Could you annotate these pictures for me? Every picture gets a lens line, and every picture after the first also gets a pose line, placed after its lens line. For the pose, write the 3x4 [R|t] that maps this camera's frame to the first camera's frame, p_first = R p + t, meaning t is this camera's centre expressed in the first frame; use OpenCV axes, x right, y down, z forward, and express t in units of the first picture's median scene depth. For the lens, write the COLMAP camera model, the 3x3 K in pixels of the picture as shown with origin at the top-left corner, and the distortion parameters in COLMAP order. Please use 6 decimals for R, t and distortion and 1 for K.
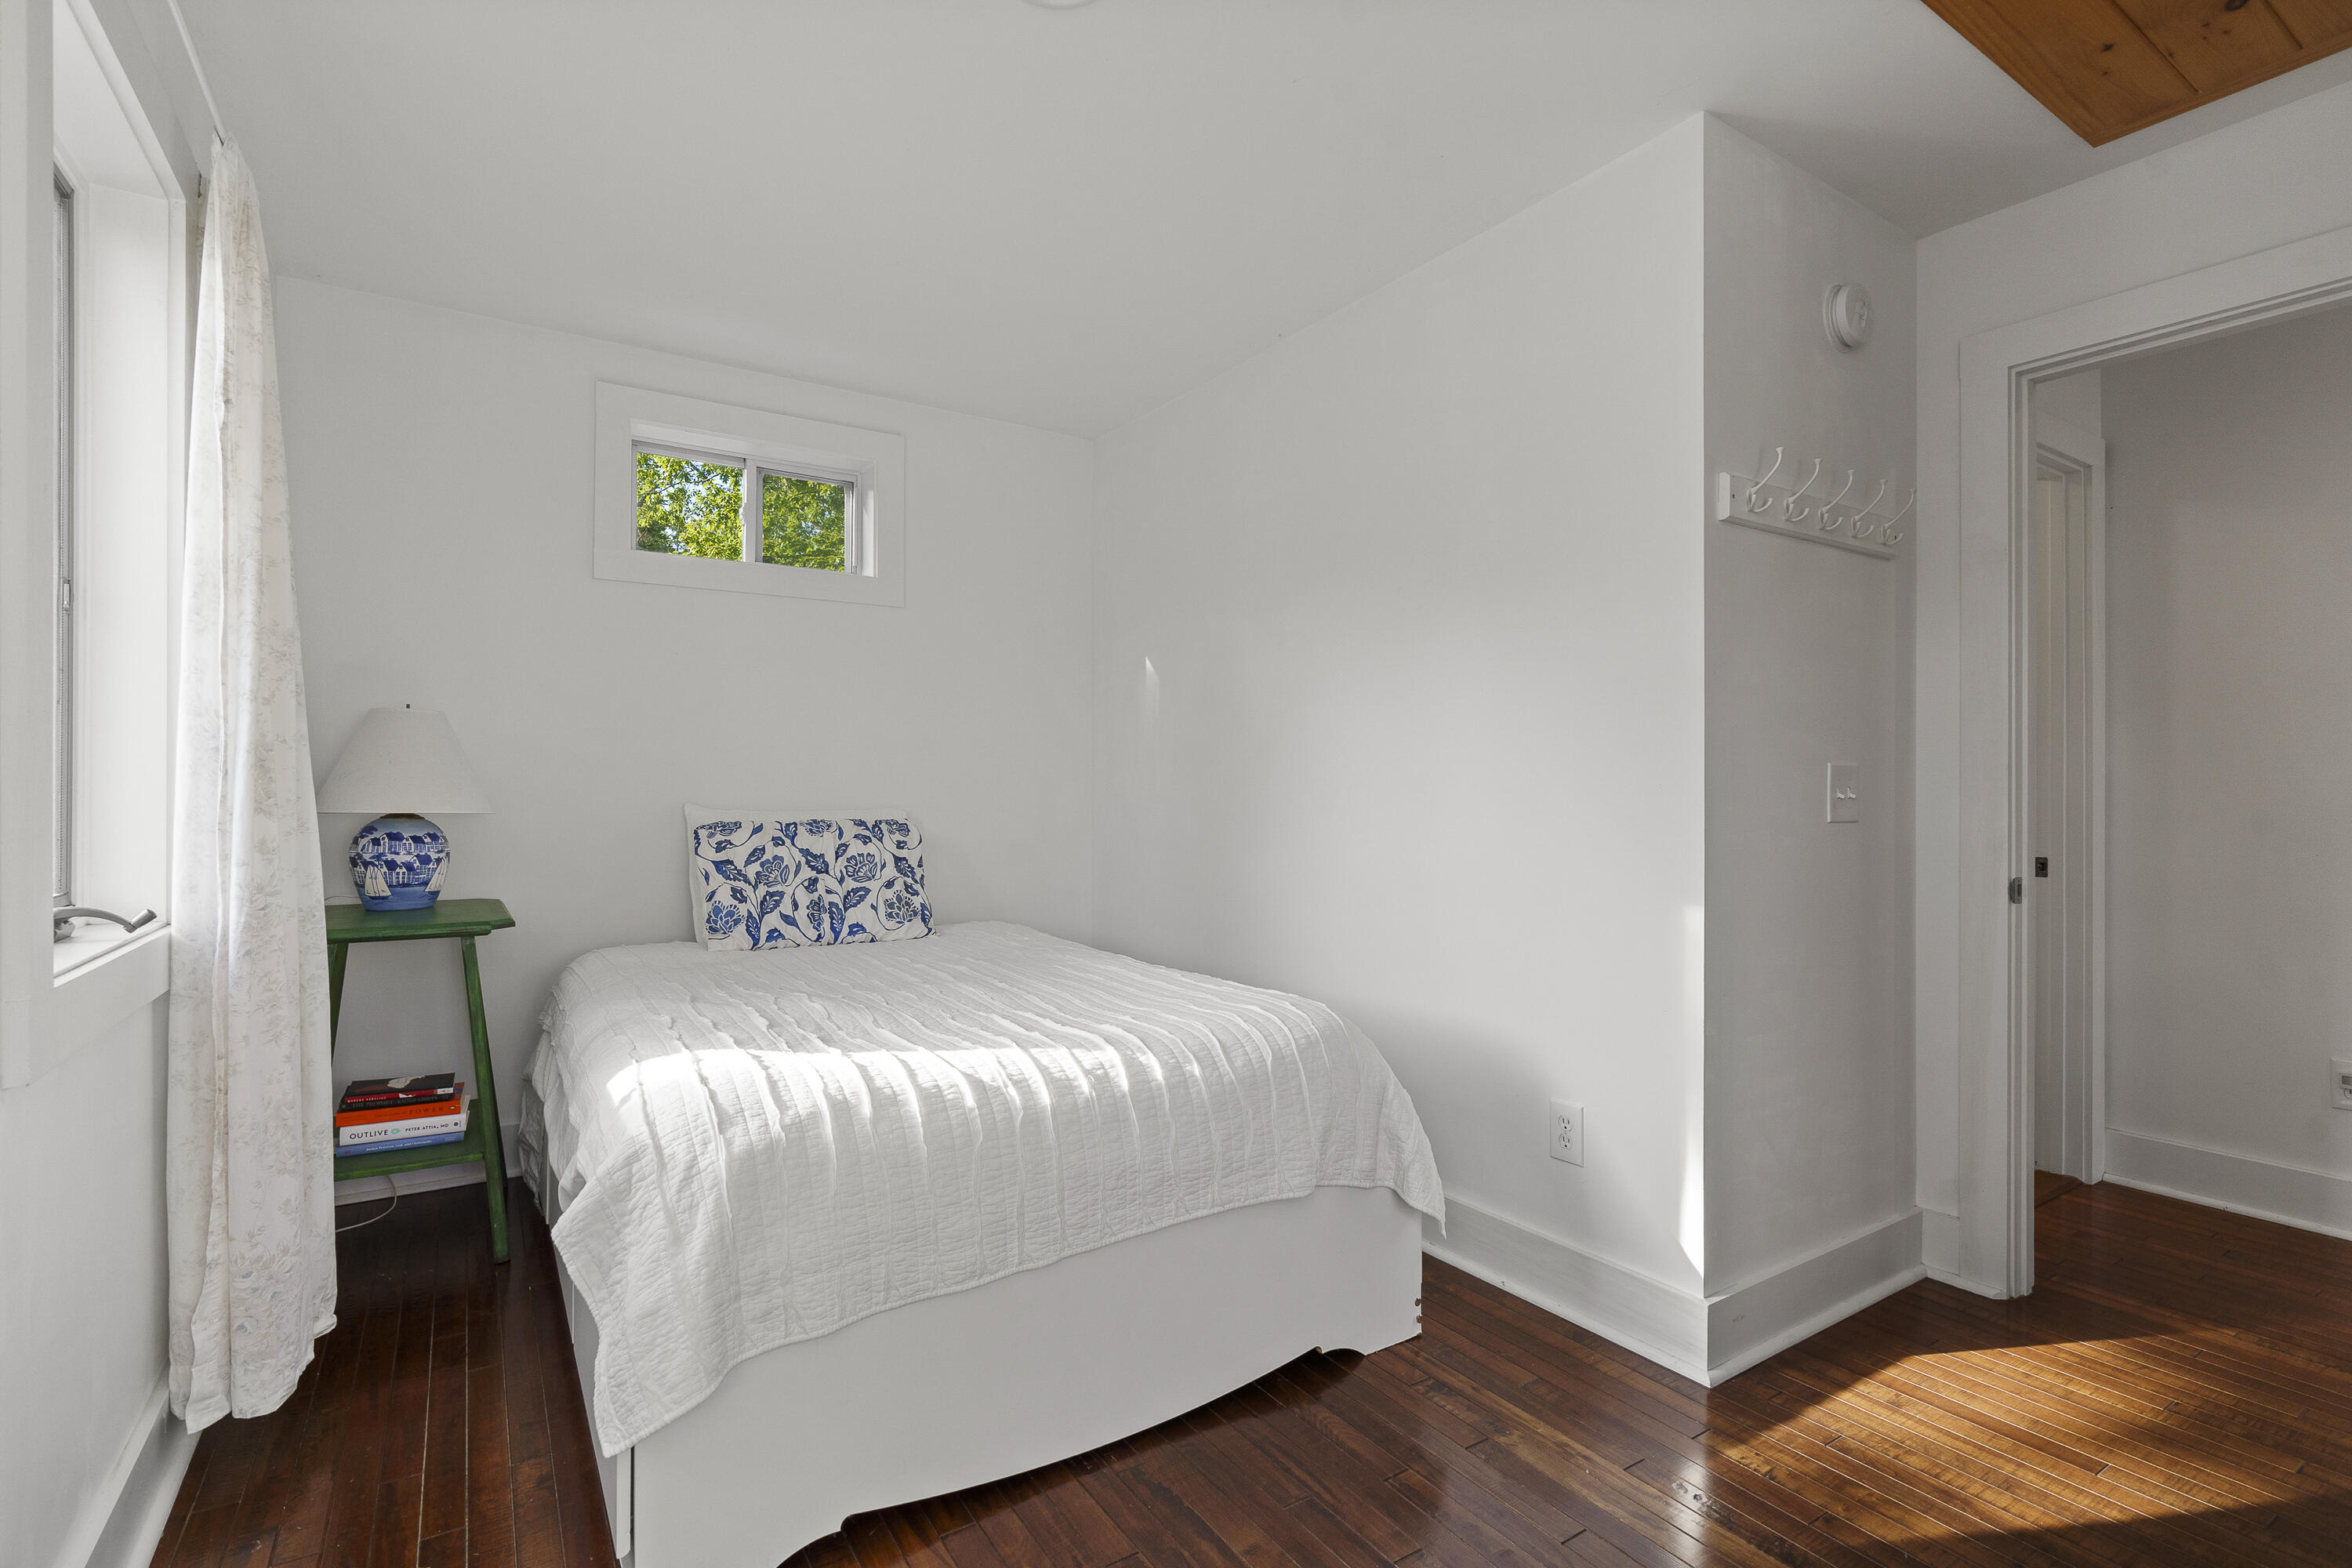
lens RADIAL K [[1102.3, 0, 1182.1], [0, 1102.3, 786.9], [0, 0, 1]] dist [-0.000916, -0.000065]
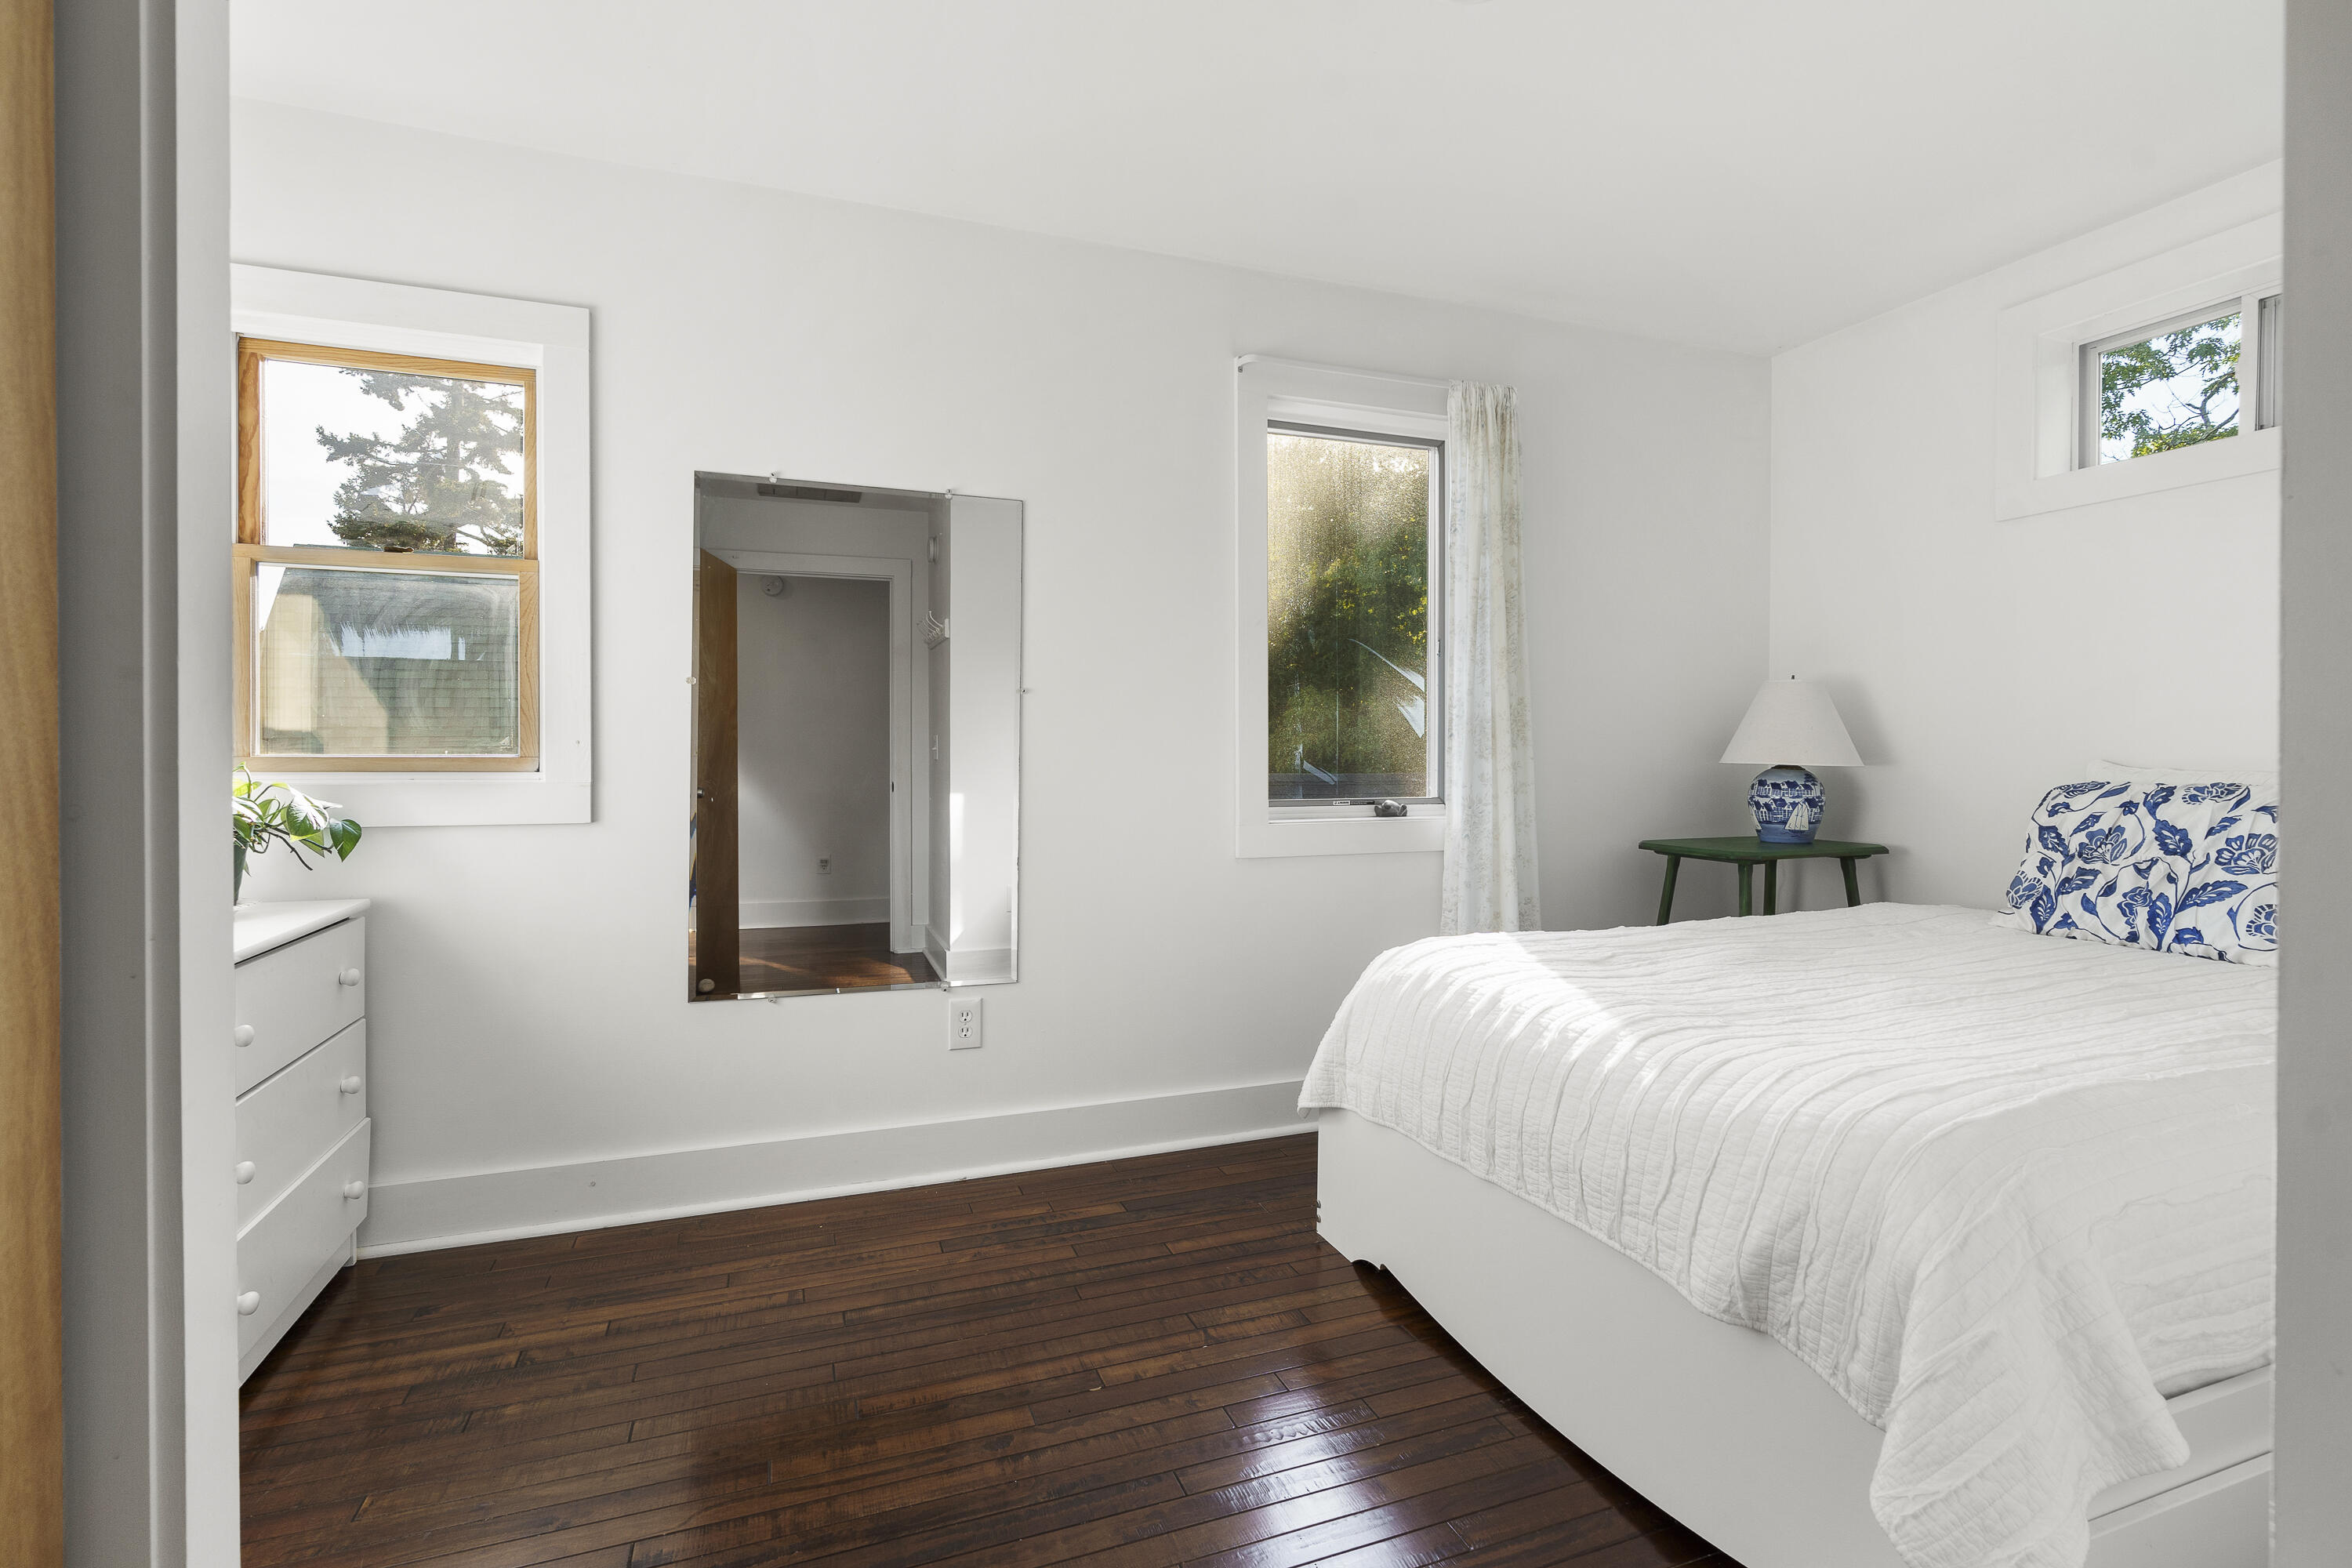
lens RADIAL K [[1102.3, 0, 1181.3], [0, 1102.3, 771.7], [0, 0, 1]] dist [-0.000916, -0.000065]
pose [[-0.207576, 0.012457, -0.978140, 0.553689], [-0.000389, 0.999918, 0.012817, 0.014363], [0.978219, 0.003041, -0.207554, 0.526797]]
